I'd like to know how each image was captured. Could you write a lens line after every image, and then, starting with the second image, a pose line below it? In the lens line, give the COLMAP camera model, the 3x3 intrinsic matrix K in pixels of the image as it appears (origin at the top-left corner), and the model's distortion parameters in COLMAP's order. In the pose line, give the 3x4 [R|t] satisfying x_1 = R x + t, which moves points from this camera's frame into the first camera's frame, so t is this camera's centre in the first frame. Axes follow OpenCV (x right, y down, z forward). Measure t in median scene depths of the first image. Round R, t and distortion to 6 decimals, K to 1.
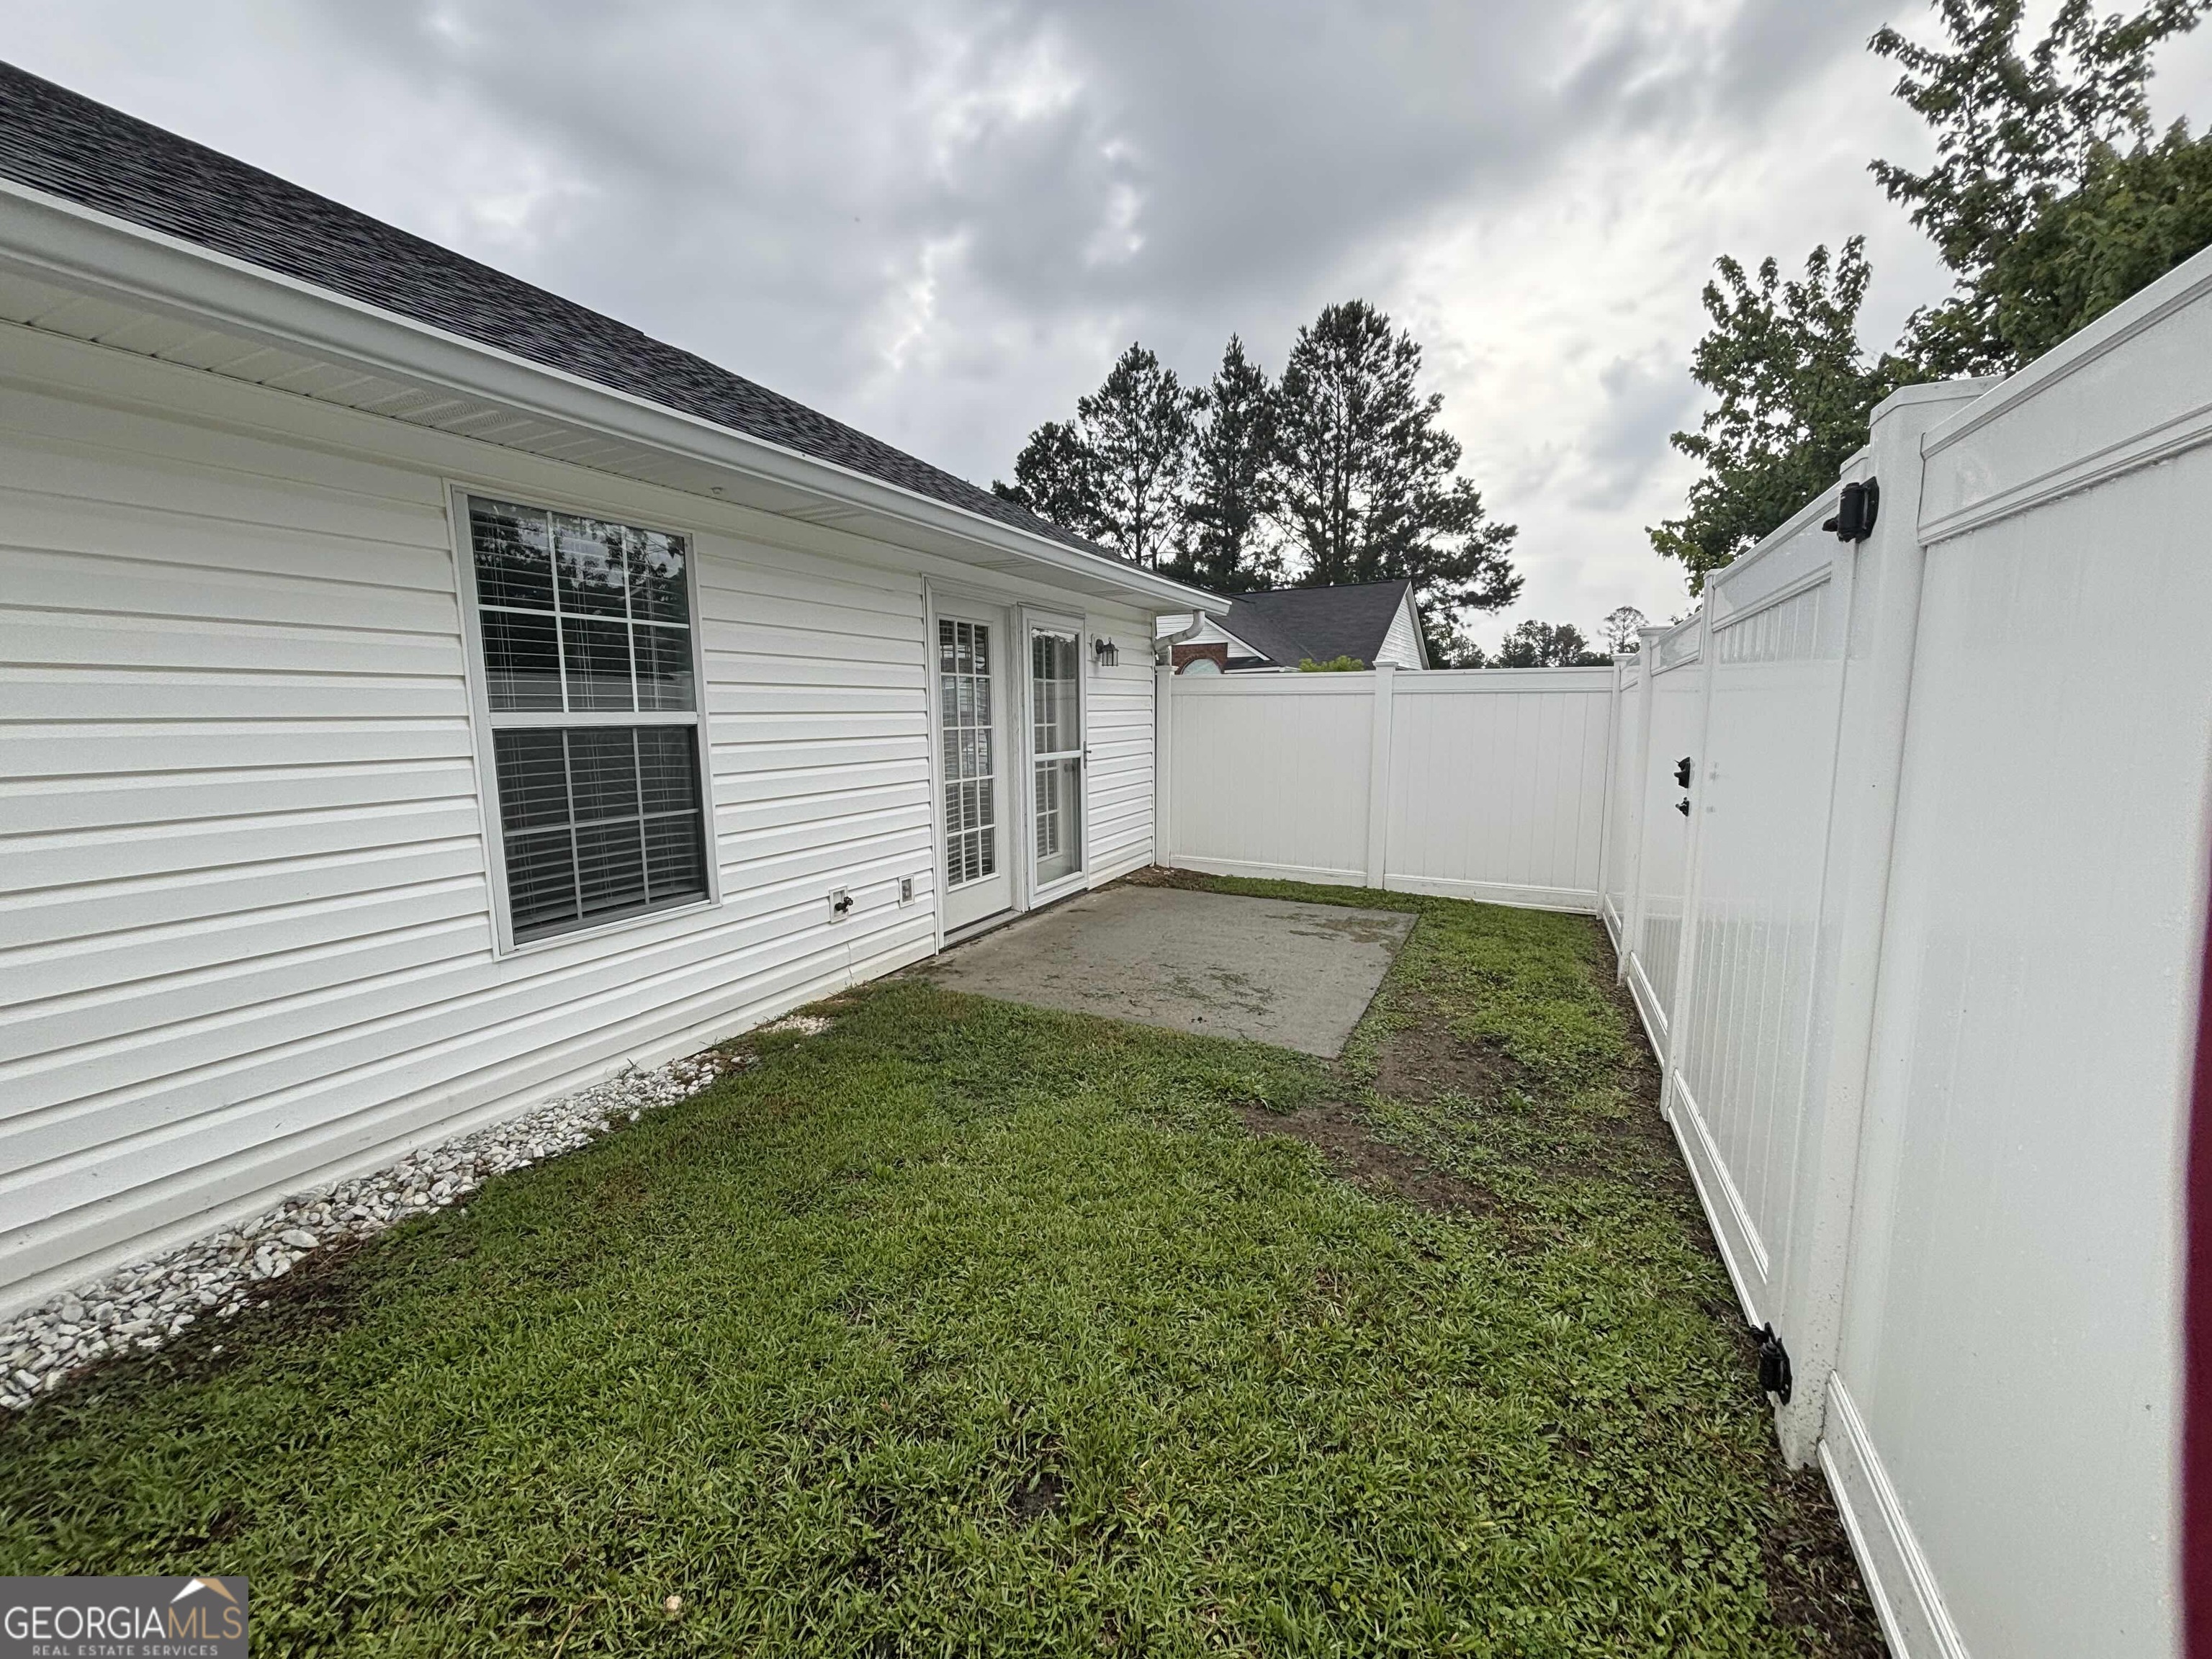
lens RADIAL K [[884.0, 0, 1101.5], [0, 884.0, 828.0], [0, 0, 1]] dist [0.001794, -0.000147]
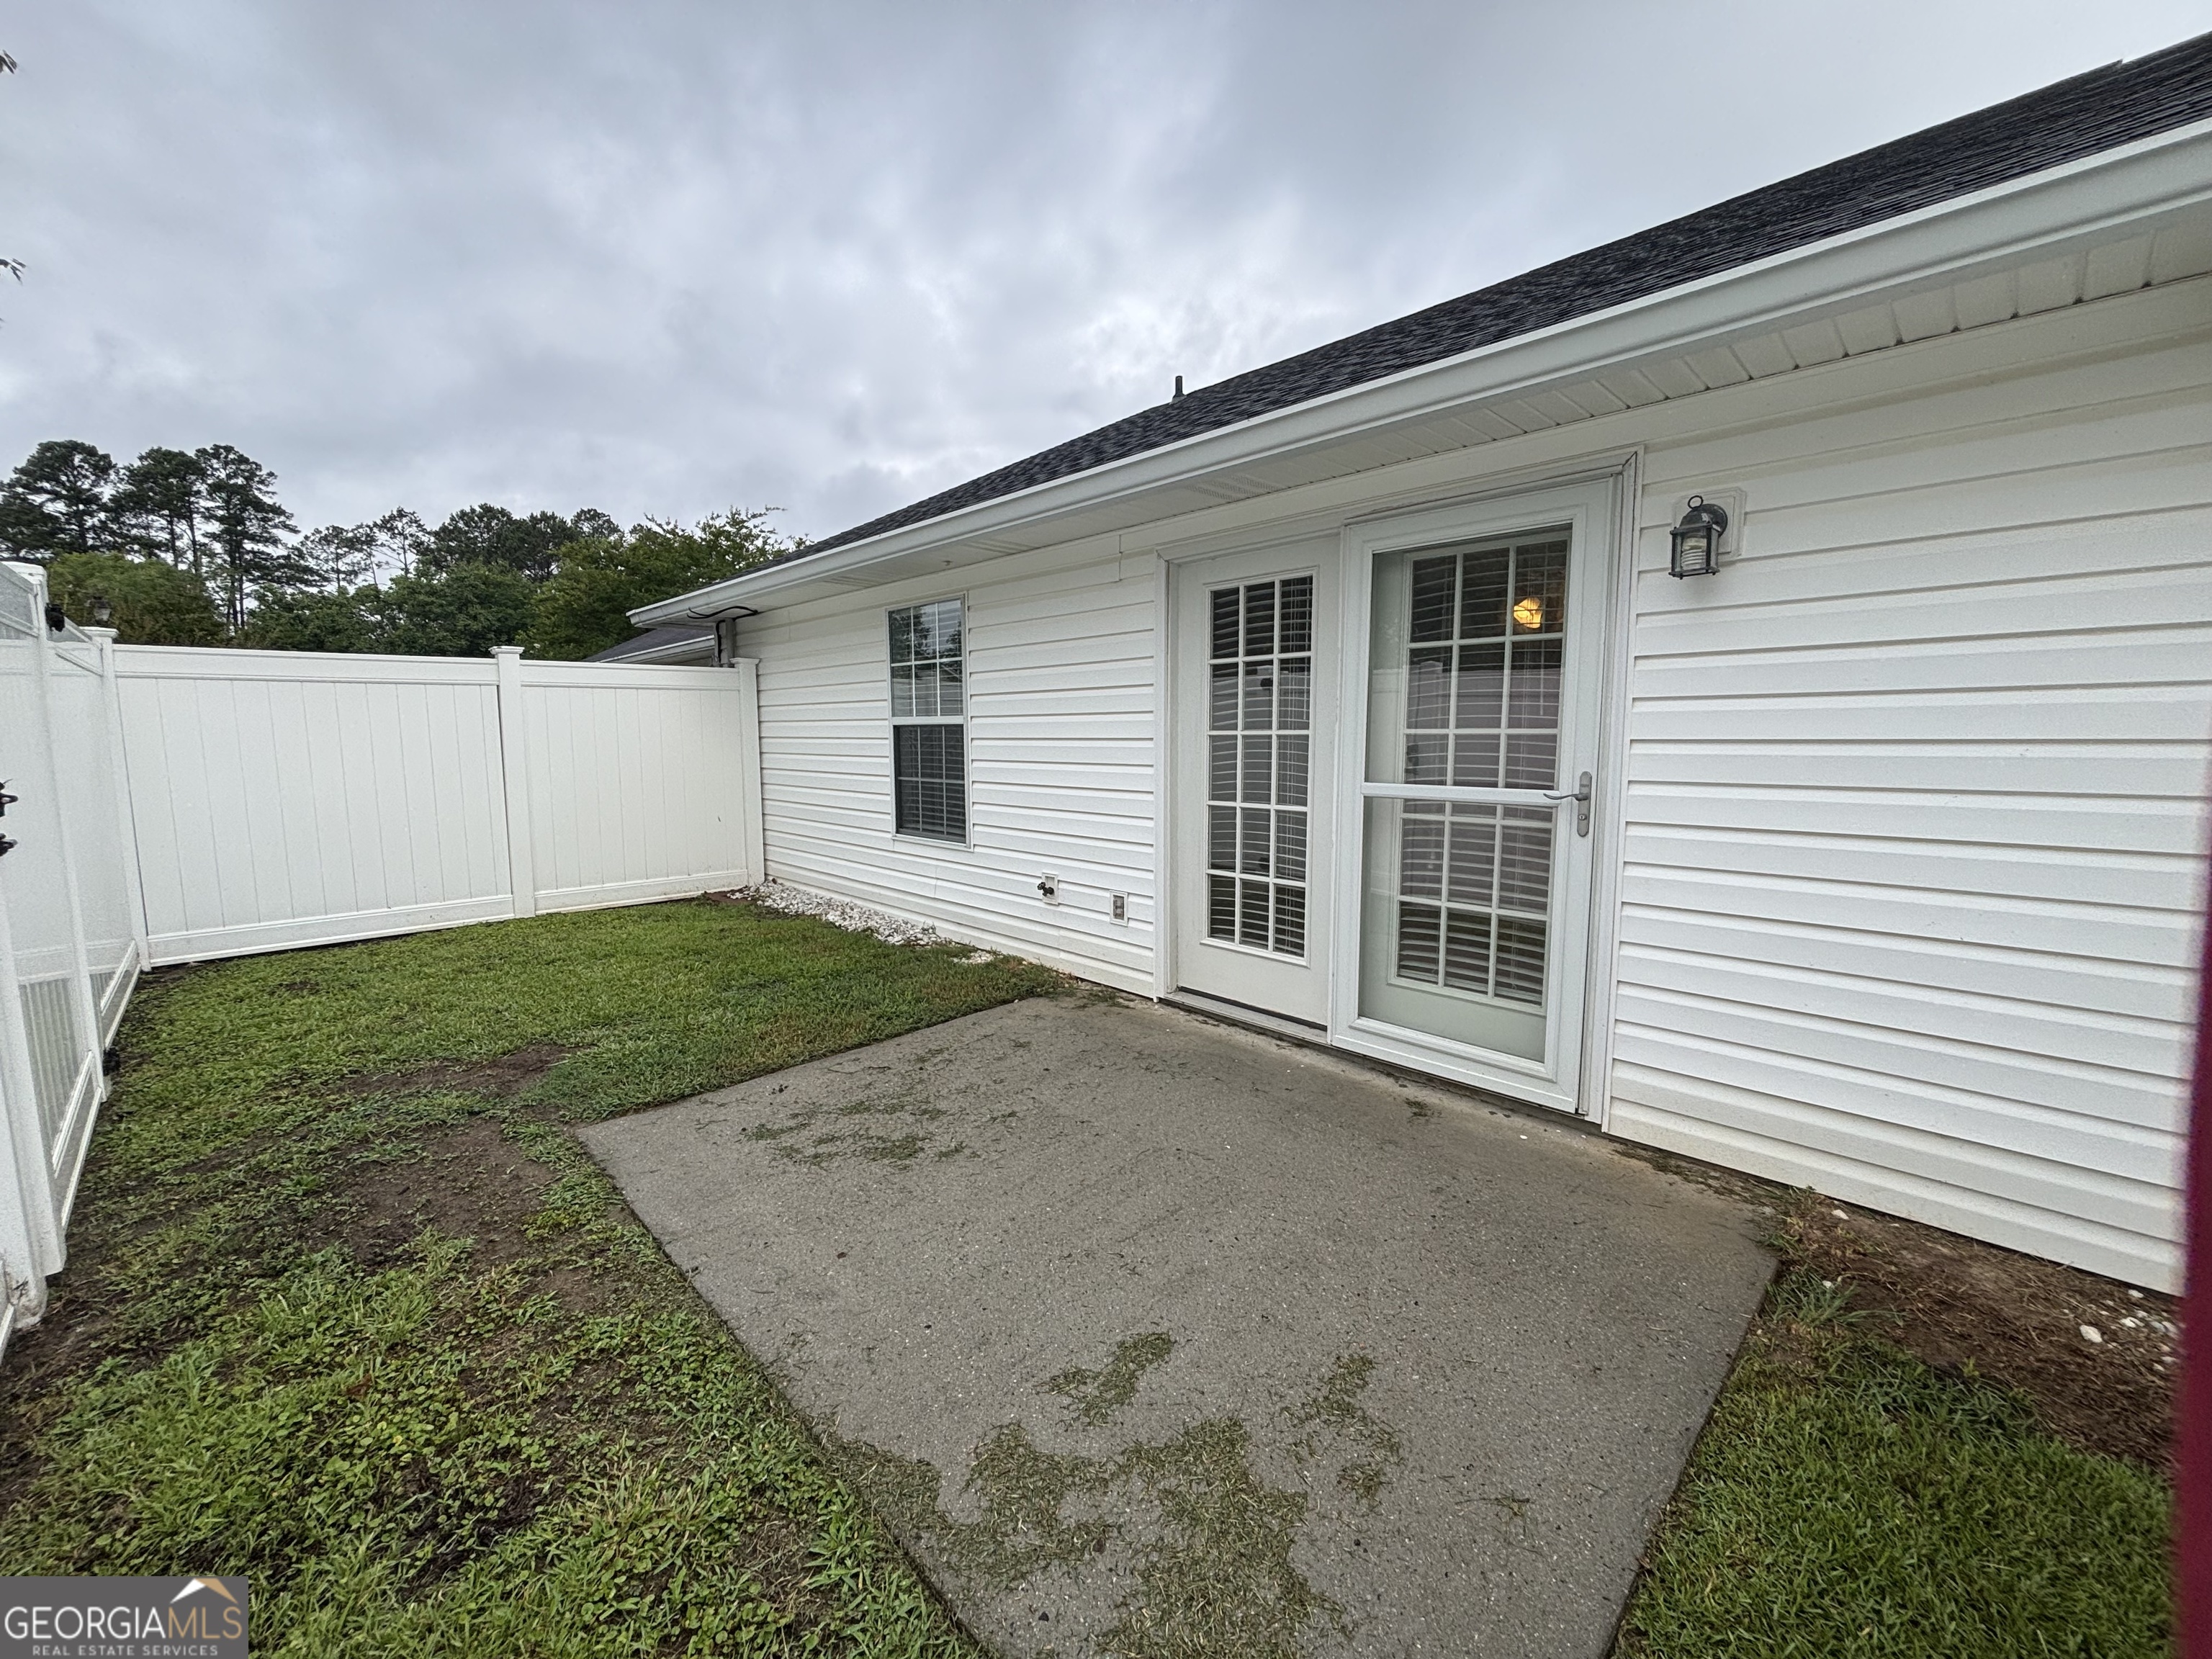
lens RADIAL K [[884.0, 0, 1101.5], [0, 884.0, 828.0], [0, 0, 1]] dist [0.001794, -0.000147]
pose [[-0.352047, 0.122014, -0.927995, 0.625575], [-0.109079, 0.979363, 0.170149, -0.164325], [0.929605, 0.161125, -0.331472, 1.276795]]
